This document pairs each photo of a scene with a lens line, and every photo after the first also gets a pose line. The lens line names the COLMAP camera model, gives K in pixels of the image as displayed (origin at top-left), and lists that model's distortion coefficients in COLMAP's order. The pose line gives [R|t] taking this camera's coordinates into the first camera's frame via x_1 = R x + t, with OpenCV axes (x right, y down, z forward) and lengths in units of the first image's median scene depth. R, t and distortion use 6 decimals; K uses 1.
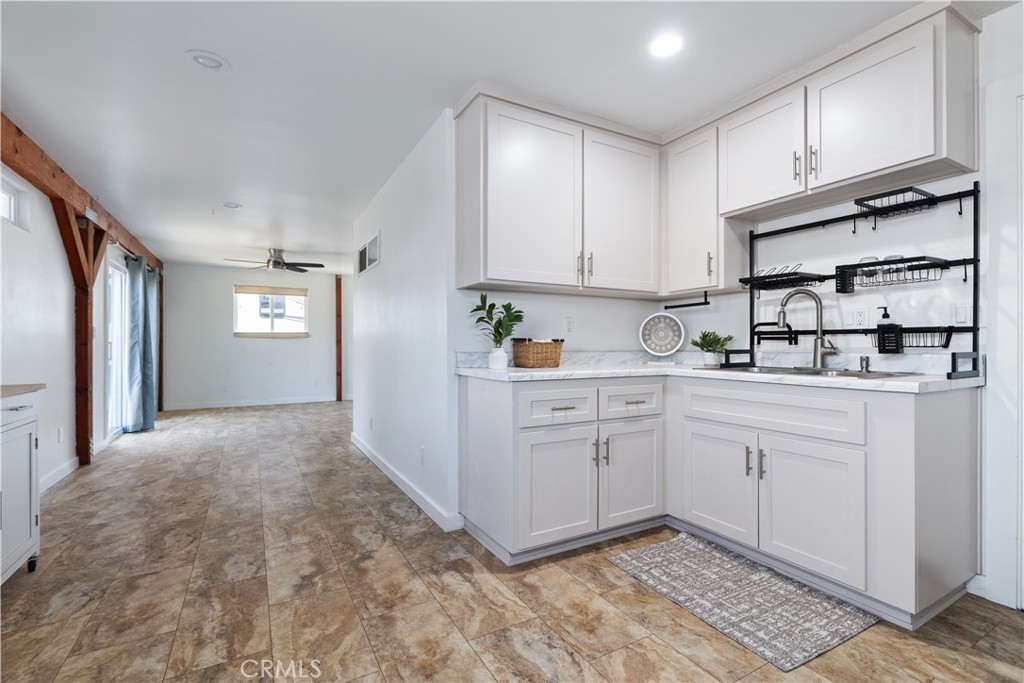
lens RADIAL K [[460.4, 0, 515.1], [0, 460.4, 344.2], [0, 0, 1]] dist [-0.003037, -0.000454]
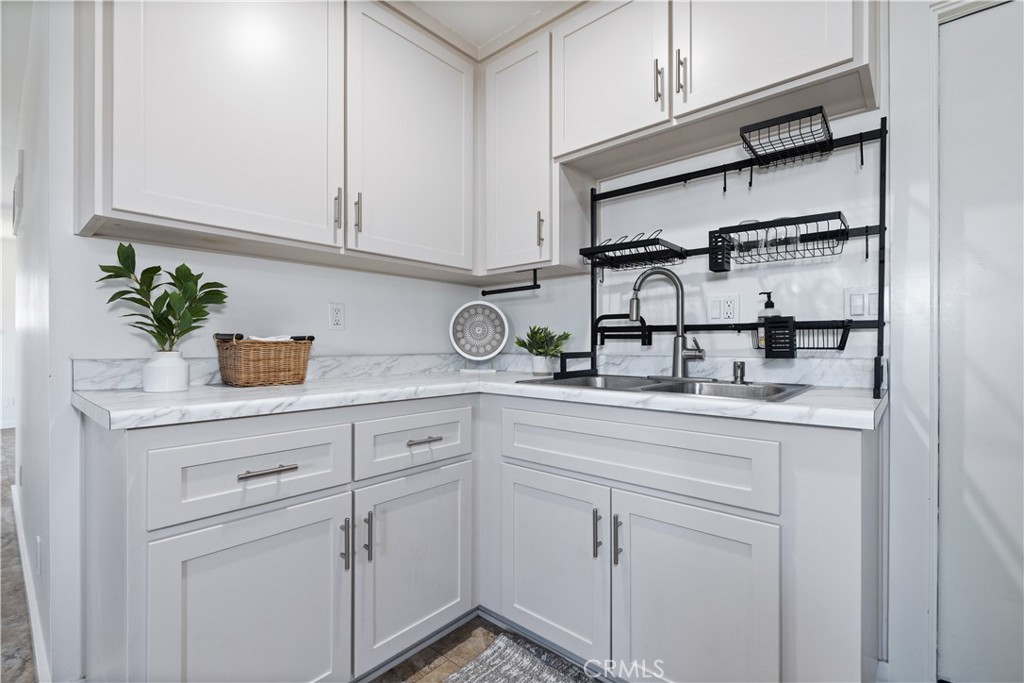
lens RADIAL K [[460.4, 0, 515.1], [0, 460.4, 344.2], [0, 0, 1]] dist [-0.003037, -0.000454]
pose [[0.942309, 0.000895, 0.334744, 0.166709], [-0.000959, 1.000000, 0.000028, -0.000638], [-0.334744, -0.000348, 0.942309, 0.384939]]
